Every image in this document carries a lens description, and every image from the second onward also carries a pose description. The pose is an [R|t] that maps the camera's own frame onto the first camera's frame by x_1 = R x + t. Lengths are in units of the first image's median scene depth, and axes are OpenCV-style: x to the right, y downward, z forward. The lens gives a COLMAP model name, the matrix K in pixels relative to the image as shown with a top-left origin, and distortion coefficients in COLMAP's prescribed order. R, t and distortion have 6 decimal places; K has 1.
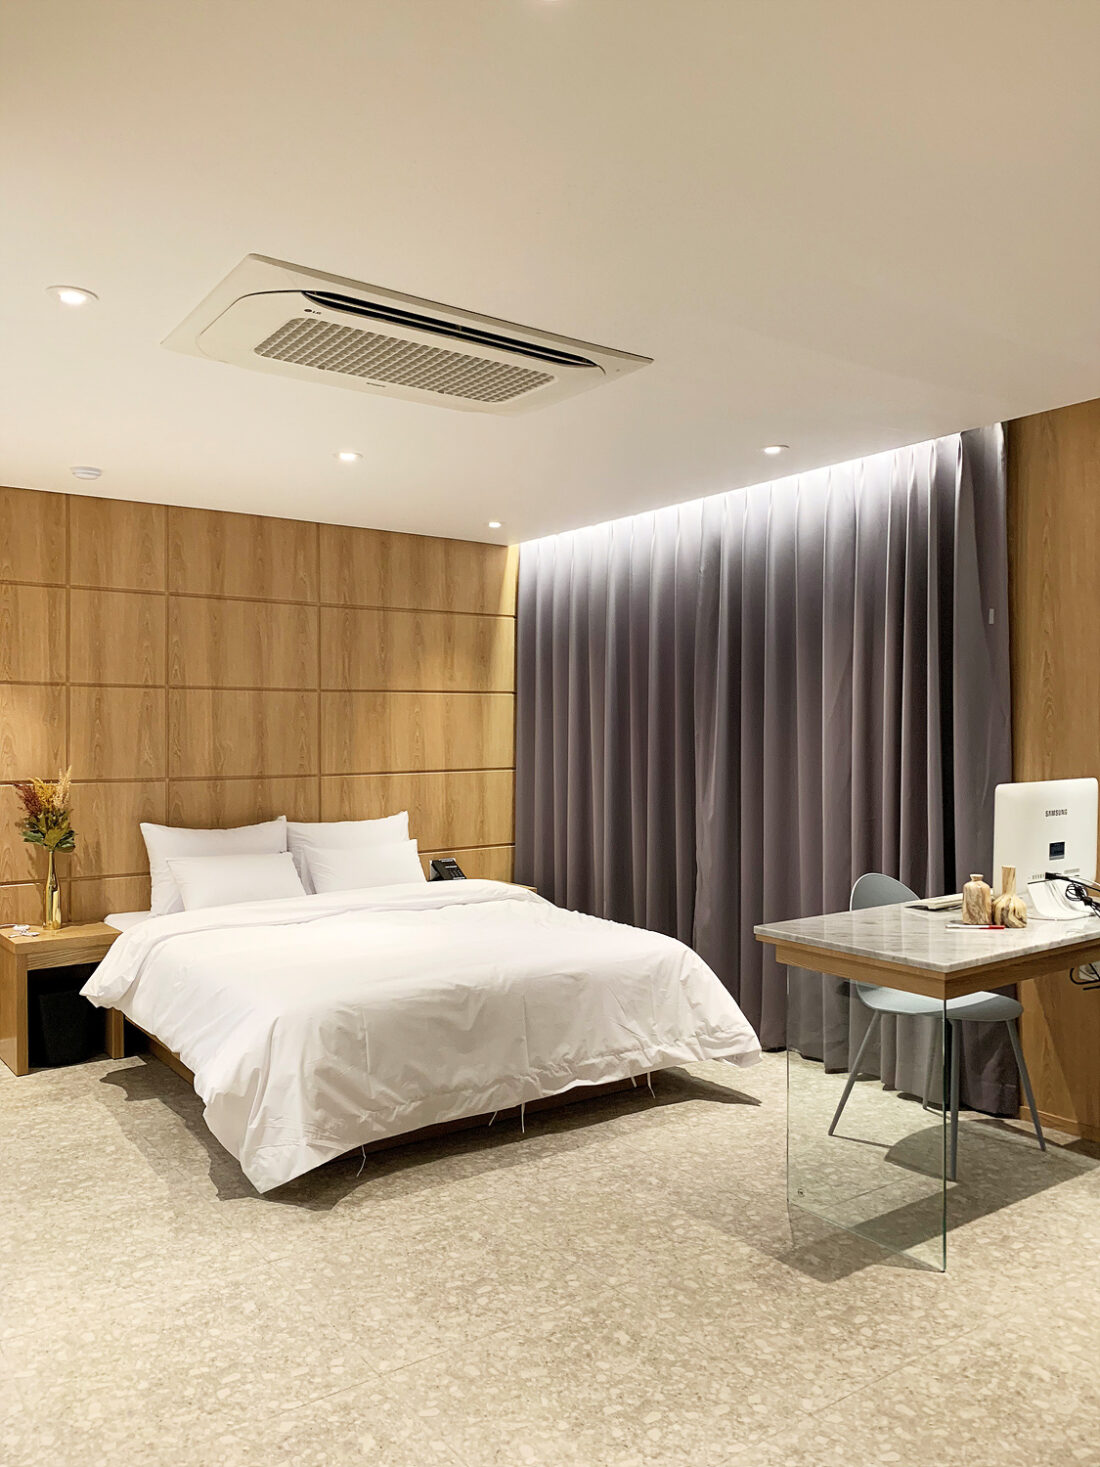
lens RADIAL K [[1117.2, 0, 552.7], [0, 1117.2, 736.1], [0, 0, 1]] dist [0.025050, -0.034984]
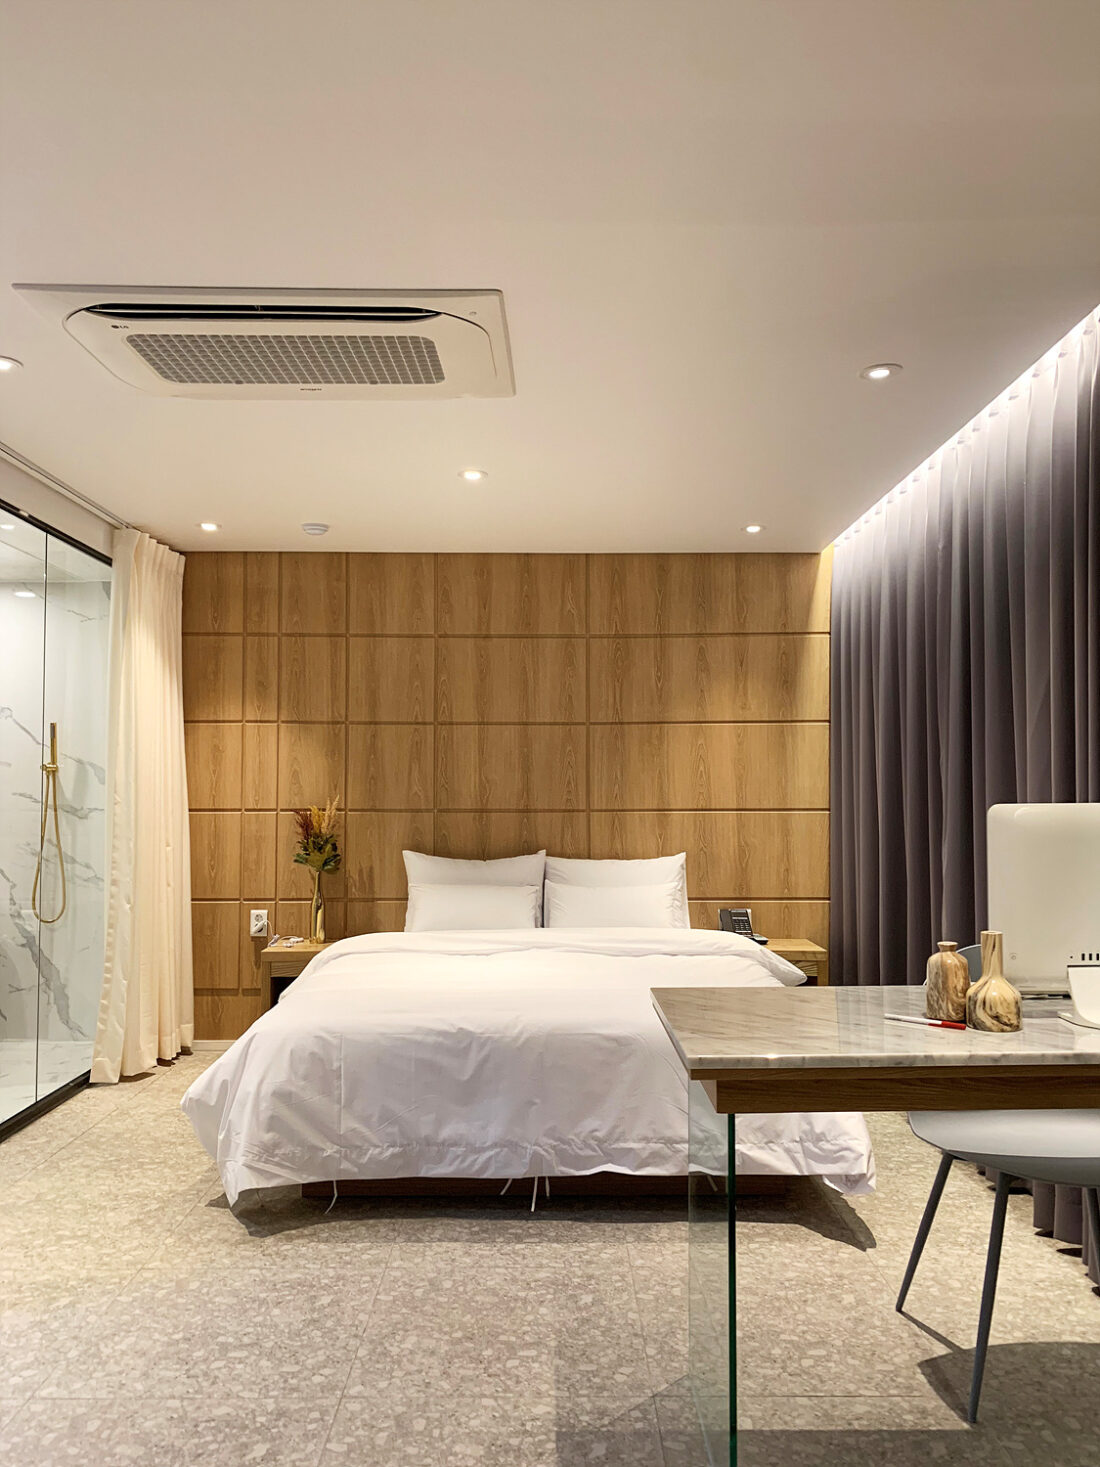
lens RADIAL K [[1117.2, 0, 543.2], [0, 1117.2, 748.0], [0, 0, 1]] dist [0.025050, -0.034984]
pose [[0.815295, -0.021673, -0.578640, 0.437167], [-0.004561, 0.999028, -0.043844, 0.031355], [0.579028, 0.038385, 0.814404, 0.257155]]
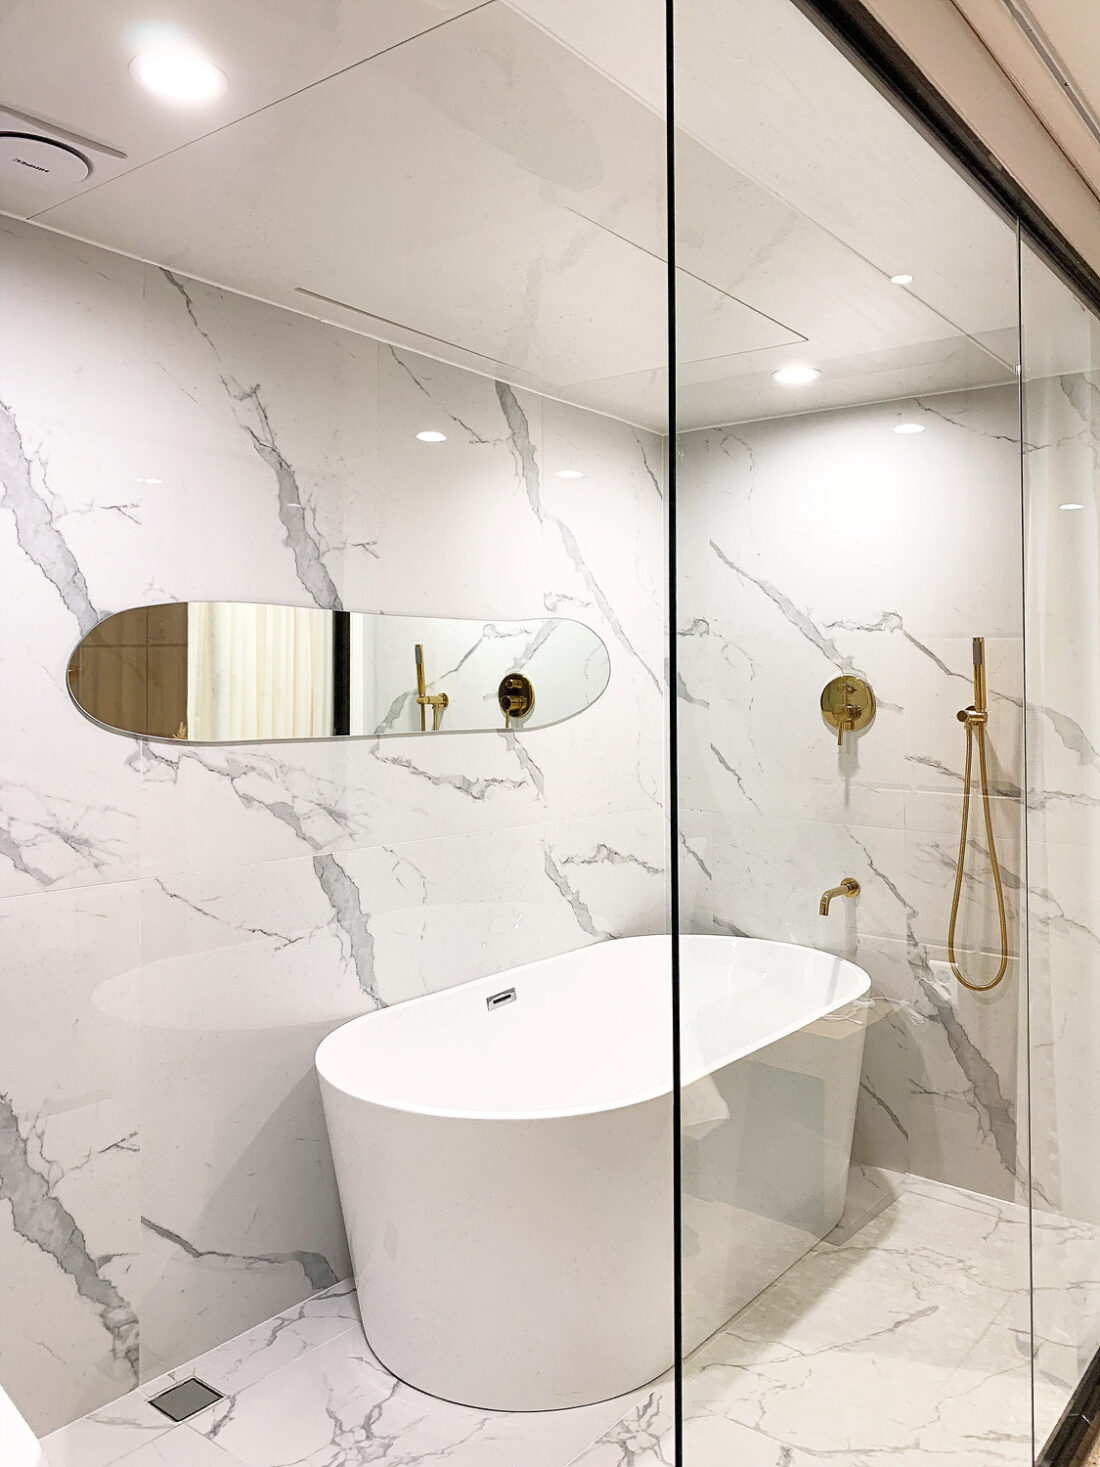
lens RADIAL K [[1117.2, 0, 623.6], [0, 1117.2, 689.1], [0, 0, 1]] dist [0.025050, -0.034984]
pose [[0.333908, 0.004463, -0.942595, -0.168356], [-0.012034, 0.999927, 0.000471, -0.016279], [0.942529, 0.011186, 0.333937, 0.522501]]
